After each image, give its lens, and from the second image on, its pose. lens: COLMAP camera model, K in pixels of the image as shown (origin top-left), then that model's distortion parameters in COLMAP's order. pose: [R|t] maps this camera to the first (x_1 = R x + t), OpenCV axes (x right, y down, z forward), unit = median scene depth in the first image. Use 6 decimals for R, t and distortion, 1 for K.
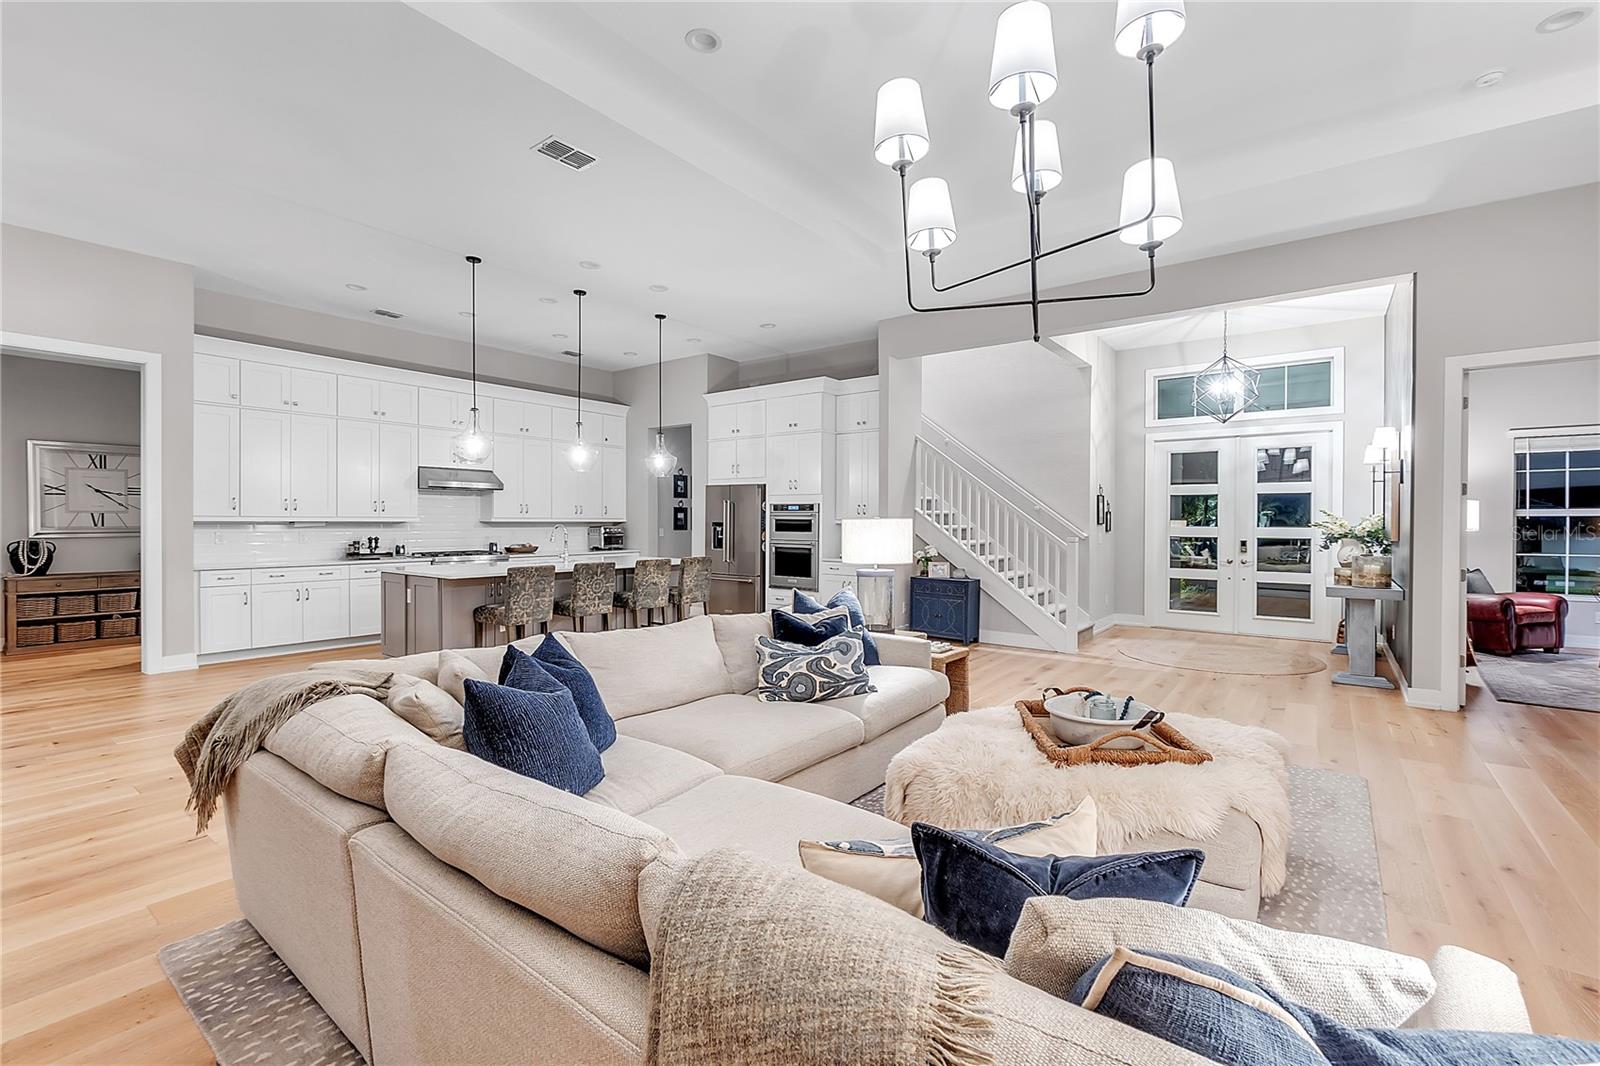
lens RADIAL K [[695.0, 0, 794.1], [0, 695.0, 525.2], [0, 0, 1]] dist [-0.000690, -0.000082]
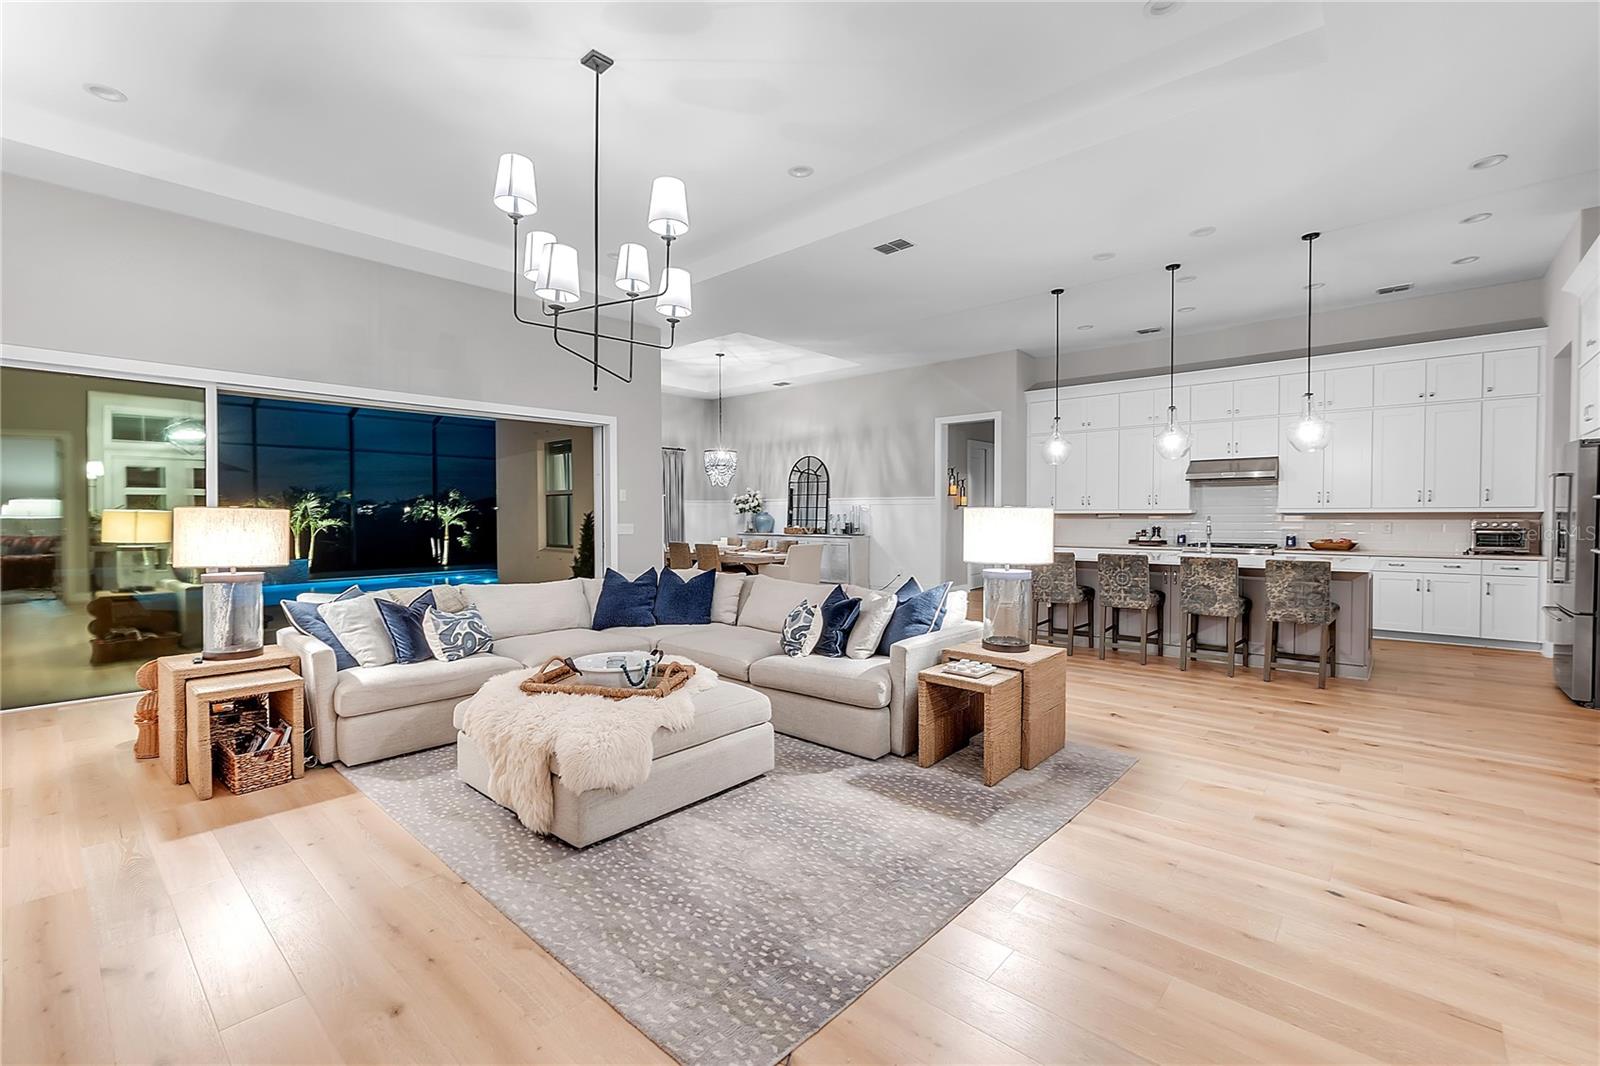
lens RADIAL K [[695.0, 0, 794.1], [0, 695.0, 525.2], [0, 0, 1]] dist [-0.000690, -0.000082]
pose [[-0.073415, 0.014391, -0.997198, 0.612521], [-0.004588, 0.999880, 0.014768, 0.000249], [0.997291, 0.005659, -0.073341, 0.519805]]
